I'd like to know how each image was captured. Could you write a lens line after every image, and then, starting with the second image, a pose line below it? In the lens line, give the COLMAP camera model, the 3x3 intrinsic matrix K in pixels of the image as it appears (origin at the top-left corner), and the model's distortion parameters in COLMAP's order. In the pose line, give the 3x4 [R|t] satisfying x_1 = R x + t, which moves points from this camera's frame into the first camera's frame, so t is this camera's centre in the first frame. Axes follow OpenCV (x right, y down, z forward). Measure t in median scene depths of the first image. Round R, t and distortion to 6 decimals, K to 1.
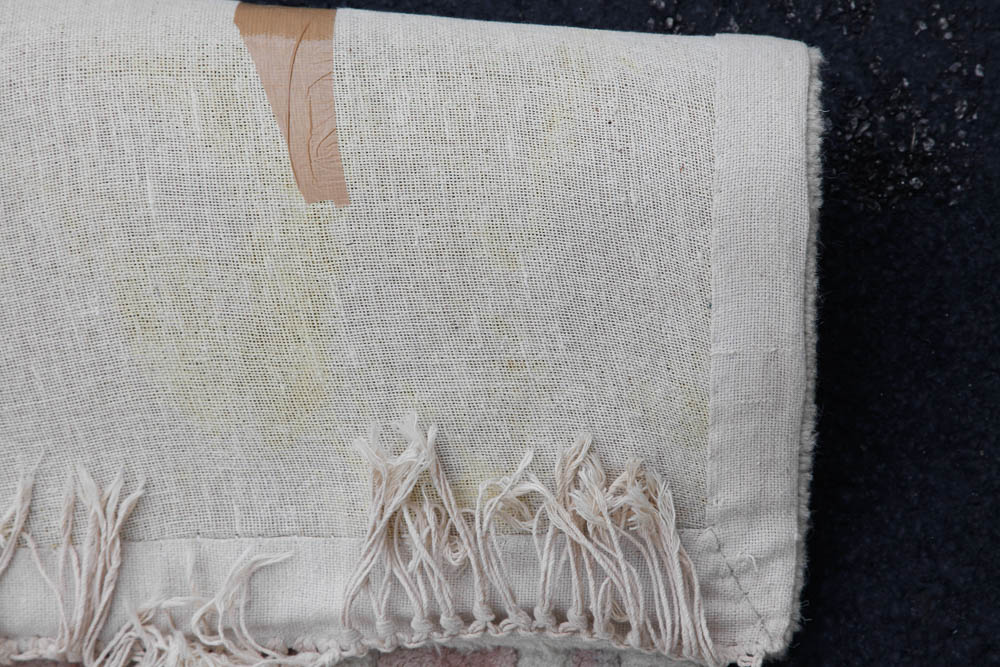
lens RADIAL K [[2850.3, 0, 500.0], [0, 2850.3, 333.5], [0, 0, 1]] dist [0.582866, 0.870545]
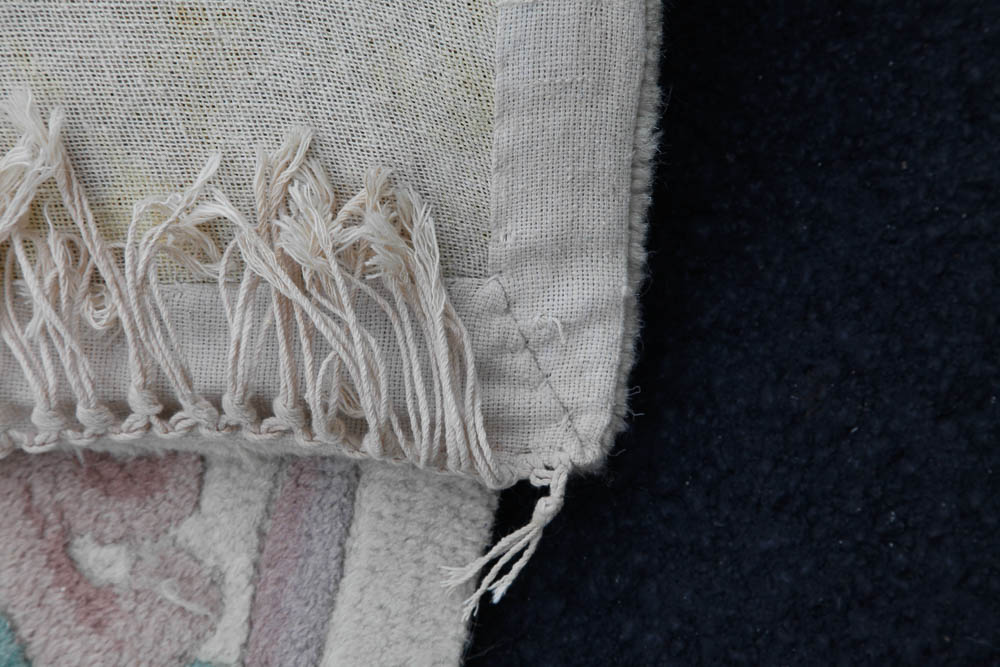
lens RADIAL K [[2850.3, 0, 500.0], [0, 2850.3, 333.5], [0, 0, 1]] dist [0.582866, 0.870545]
pose [[0.998957, 0.012406, 0.043933, 0.045918], [-0.016361, 0.995731, 0.090845, 0.021556], [-0.042618, -0.091469, 0.994896, 0.350706]]
